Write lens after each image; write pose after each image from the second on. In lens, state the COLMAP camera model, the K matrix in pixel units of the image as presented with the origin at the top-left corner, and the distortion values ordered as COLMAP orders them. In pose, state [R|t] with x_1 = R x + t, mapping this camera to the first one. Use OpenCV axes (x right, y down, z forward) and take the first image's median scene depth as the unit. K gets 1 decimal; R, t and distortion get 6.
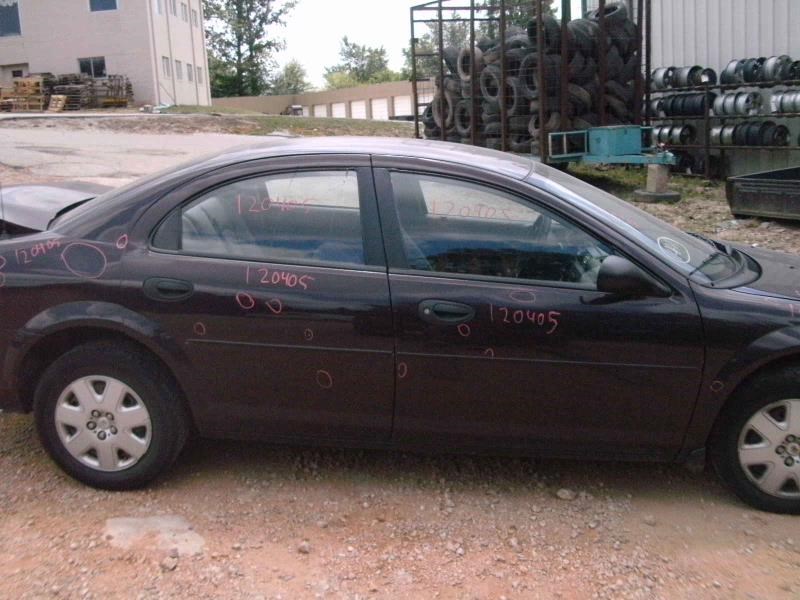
lens RADIAL K [[807.0, 0, 399.0], [0, 807.0, 305.0], [0, 0, 1]] dist [-0.108301, 0.000000]
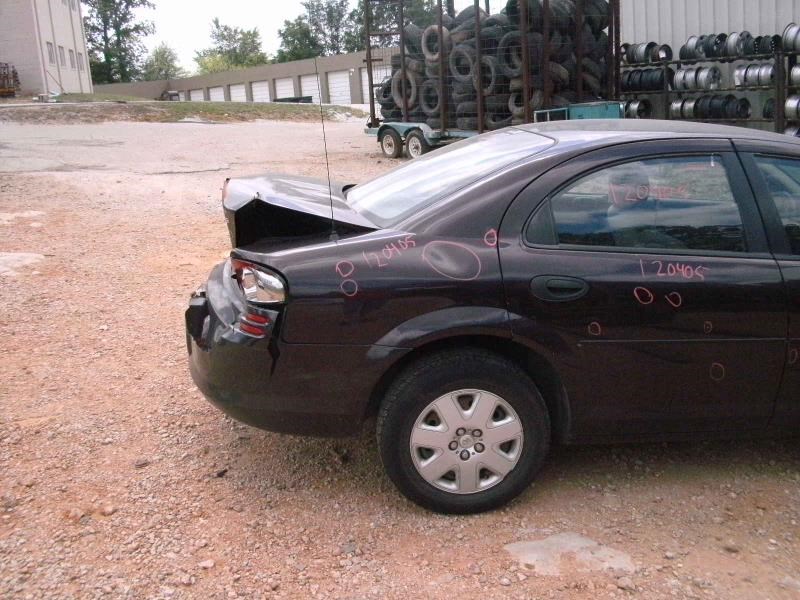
lens RADIAL K [[807.0, 0, 396.8], [0, 807.0, 303.3], [0, 0, 1]] dist [-0.108301, 0.000000]
pose [[0.985763, -0.061046, 0.156670, -0.150569], [0.057772, 0.998007, 0.025374, -0.008854], [-0.157907, -0.015962, 0.987325, 0.030228]]
